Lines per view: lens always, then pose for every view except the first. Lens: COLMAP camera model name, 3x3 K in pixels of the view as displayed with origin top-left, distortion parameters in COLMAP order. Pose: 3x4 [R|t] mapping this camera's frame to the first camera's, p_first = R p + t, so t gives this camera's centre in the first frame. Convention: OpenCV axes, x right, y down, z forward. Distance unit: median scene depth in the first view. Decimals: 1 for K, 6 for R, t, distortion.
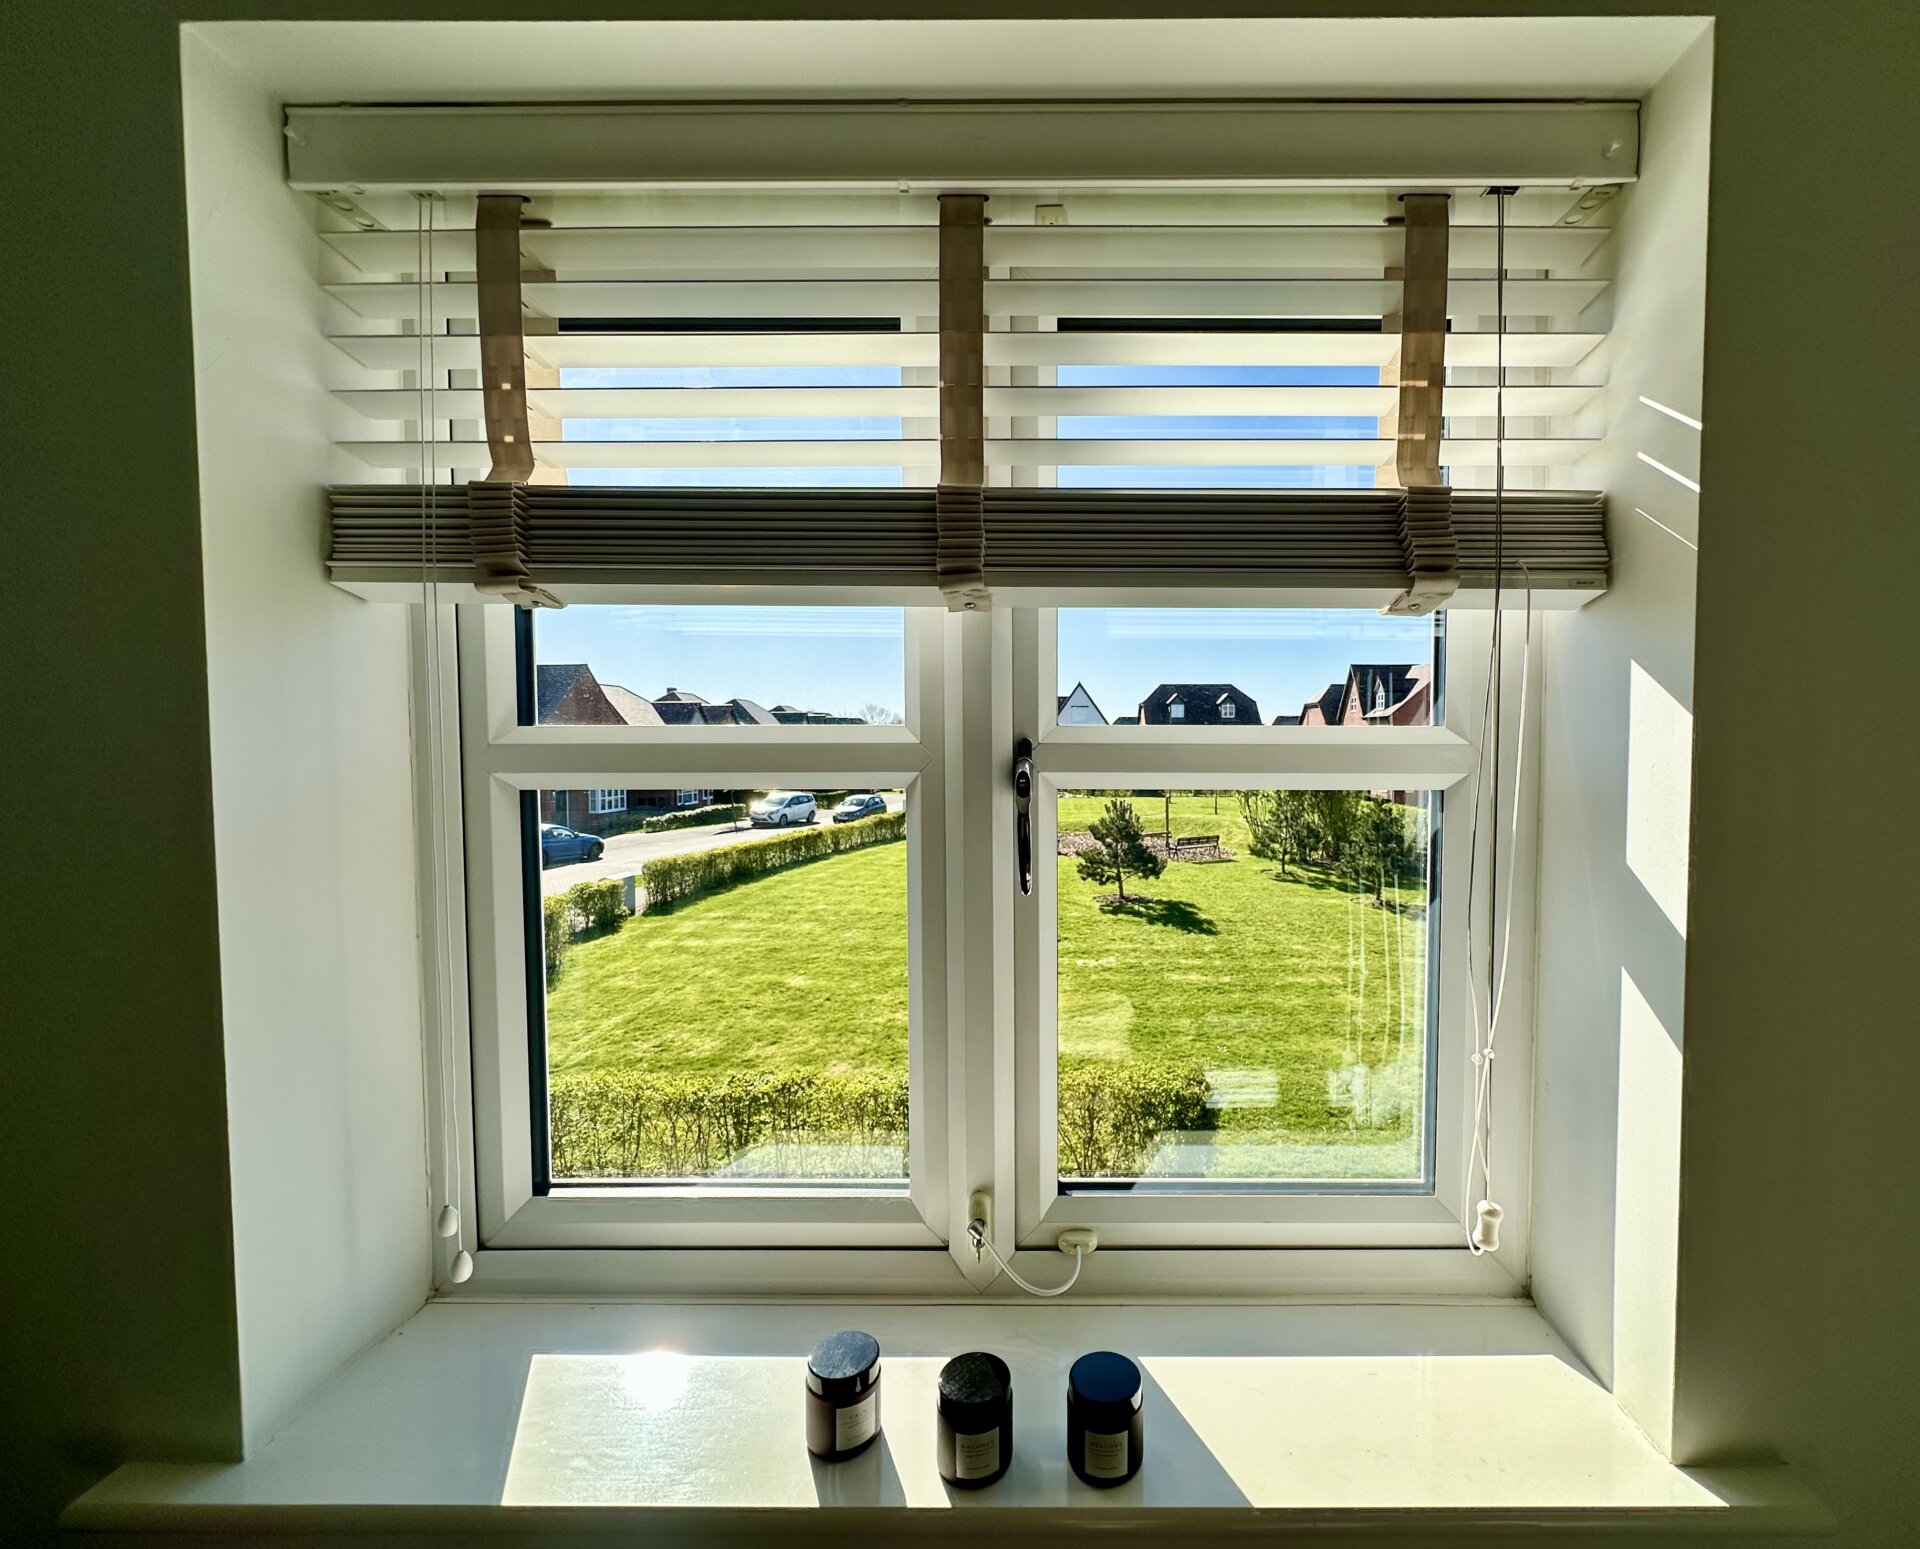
lens RADIAL K [[848.4, 0, 1062.8], [0, 848.4, 787.6], [0, 0, 1]] dist [0.000897, 0.000163]
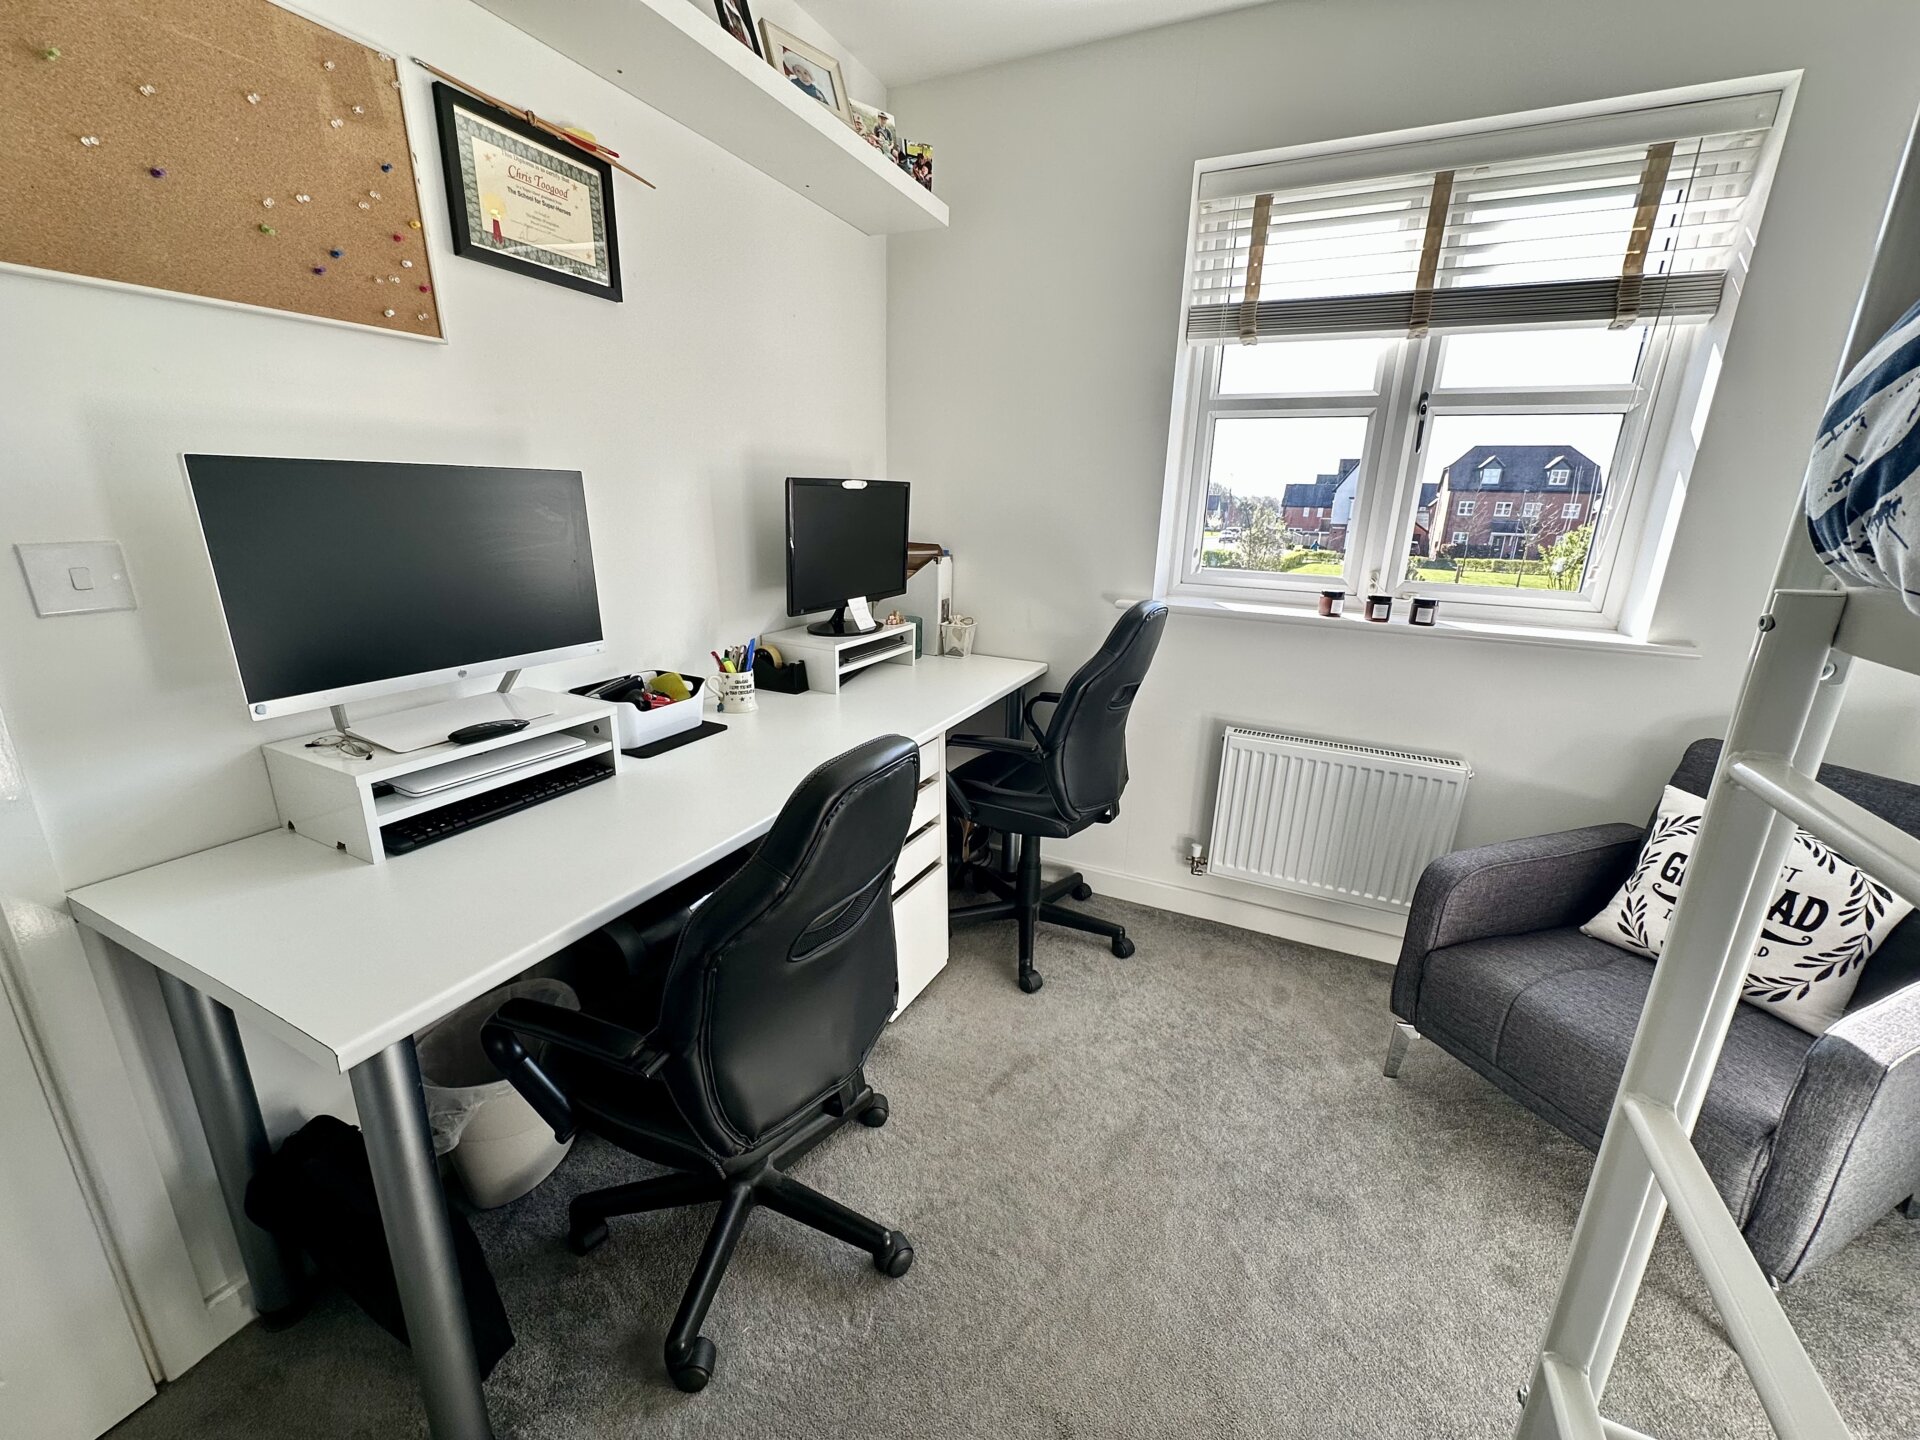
lens RADIAL K [[766.3, 0, 960.5], [0, 766.3, 721.6], [0, 0, 1]] dist [-0.001670, 0.000548]
pose [[0.900423, 0.146421, -0.409633, -0.247729], [-0.052469, 0.971332, 0.231865, 0.507649], [0.431839, -0.187284, 0.882292, -2.091985]]
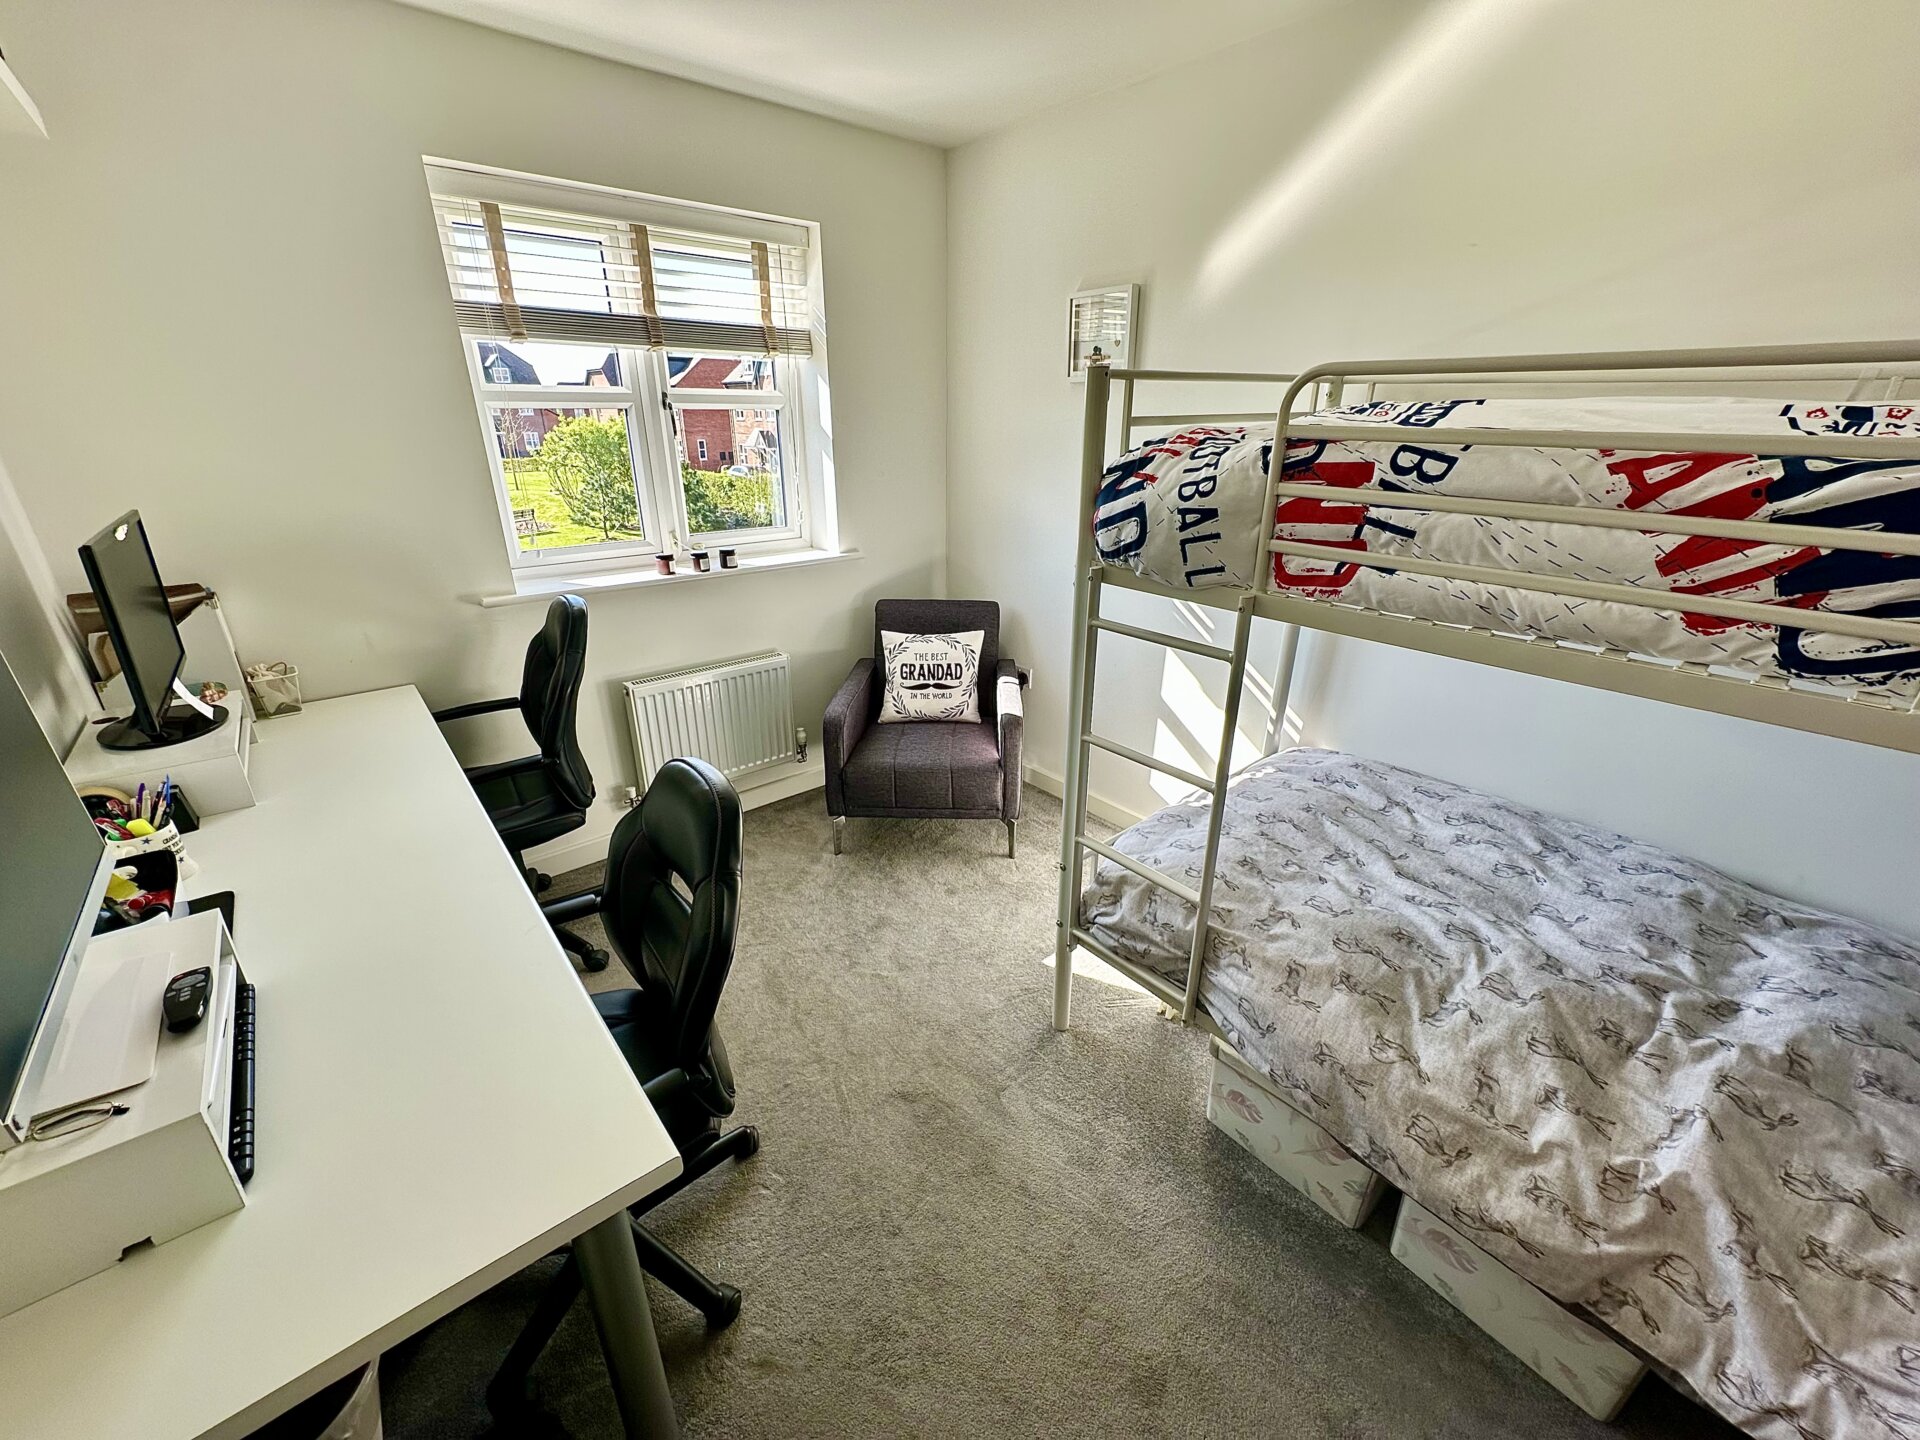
lens RADIAL K [[766.3, 0, 964.9], [0, 766.3, 723.0], [0, 0, 1]] dist [-0.001670, 0.000548]
pose [[0.761178, -0.240819, 0.602175, -1.454183], [0.031709, 0.941213, 0.336323, 0.219268], [-0.647767, -0.236907, 0.724067, -2.581976]]
